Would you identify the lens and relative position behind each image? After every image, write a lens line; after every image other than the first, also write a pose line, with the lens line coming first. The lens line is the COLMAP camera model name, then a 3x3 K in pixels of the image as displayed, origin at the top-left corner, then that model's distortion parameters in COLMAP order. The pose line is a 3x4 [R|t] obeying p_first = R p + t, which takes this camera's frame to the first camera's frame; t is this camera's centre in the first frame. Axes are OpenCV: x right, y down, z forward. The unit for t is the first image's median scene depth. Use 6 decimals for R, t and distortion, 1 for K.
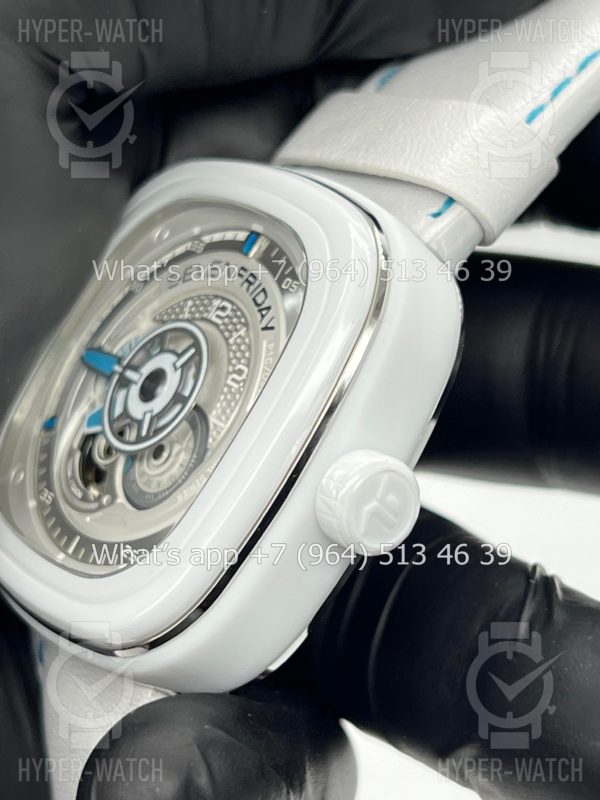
lens RADIAL K [[1806.6, 0, 301.8], [0, 1806.6, 399.1], [0, 0, 1]] dist [0.257597, 0.000000]
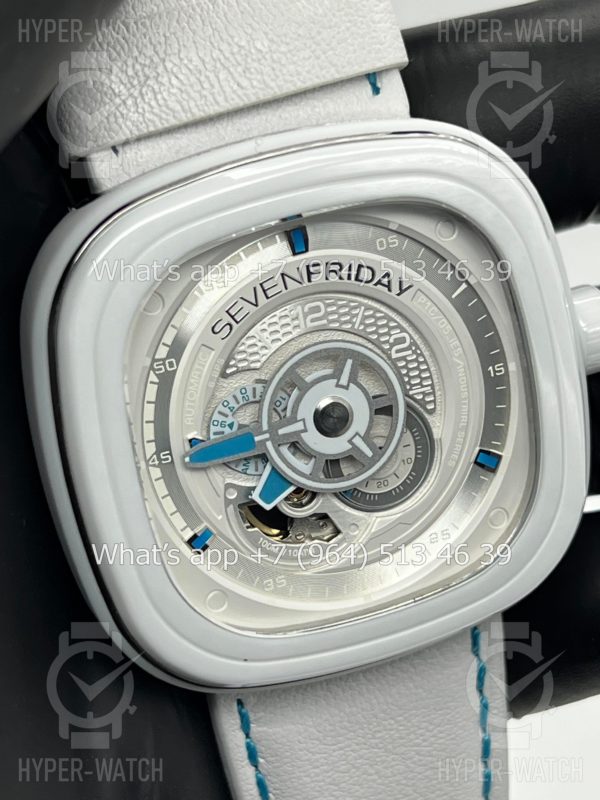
lens RADIAL K [[1806.6, 0, 297.0], [0, 1806.6, 399.8], [0, 0, 1]] dist [0.257597, 0.000000]
pose [[0.246023, -0.736234, 0.630422, -0.700411], [0.292088, 0.676493, 0.676049, -0.683834], [-0.924206, 0.017815, 0.381478, 0.657118]]
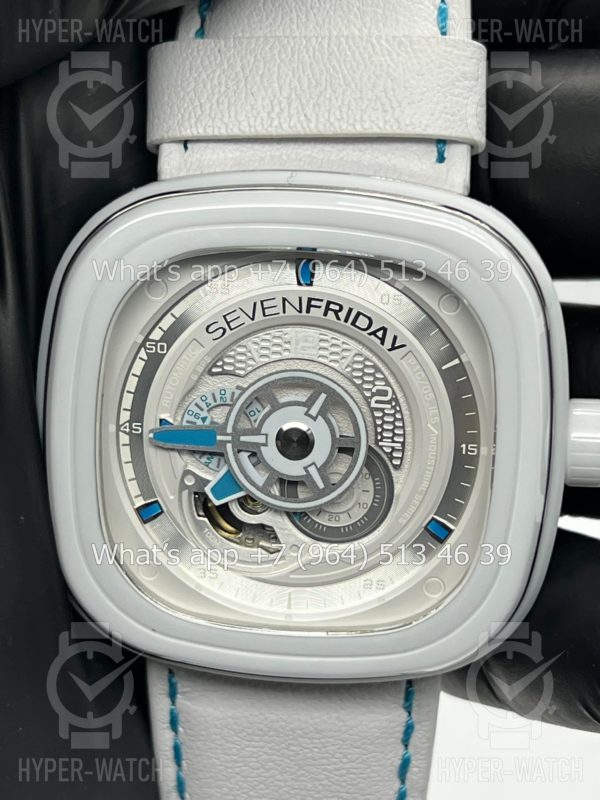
lens RADIAL K [[1806.6, 0, 309.9], [0, 1806.6, 414.6], [0, 0, 1]] dist [0.257597, 0.000000]
pose [[0.630549, -0.600092, 0.492237, -0.582284], [0.258635, 0.760412, 0.595719, -0.639094], [-0.731790, -0.248320, 0.634682, 0.348461]]
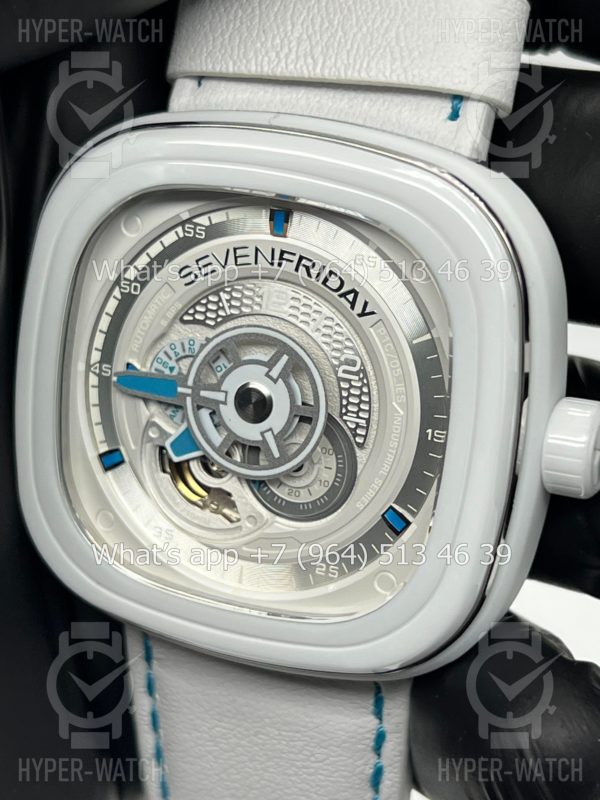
lens RADIAL K [[1806.6, 0, 303.7], [0, 1806.6, 404.8], [0, 0, 1]] dist [0.257597, 0.000000]
pose [[0.817479, -0.492565, 0.298511, -0.351596], [0.312480, 0.814672, 0.488535, -0.473214], [-0.483824, -0.306088, 0.819893, 0.202827]]
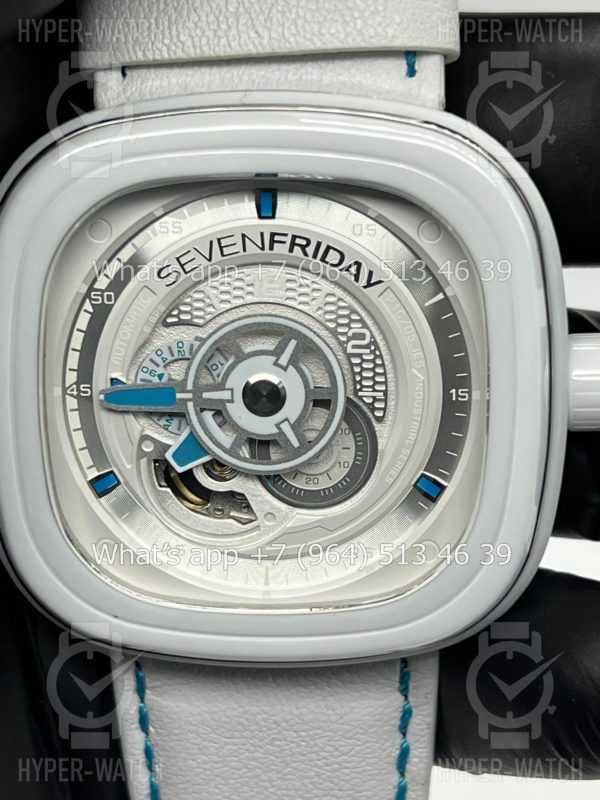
lens RADIAL K [[1806.6, 0, 302.6], [0, 1806.6, 388.0], [0, 0, 1]] dist [0.257597, 0.000000]
pose [[0.590819, -0.620806, 0.515298, -0.547680], [0.286016, 0.758373, 0.585717, -0.548912], [-0.754405, -0.198669, 0.625622, 0.418279]]
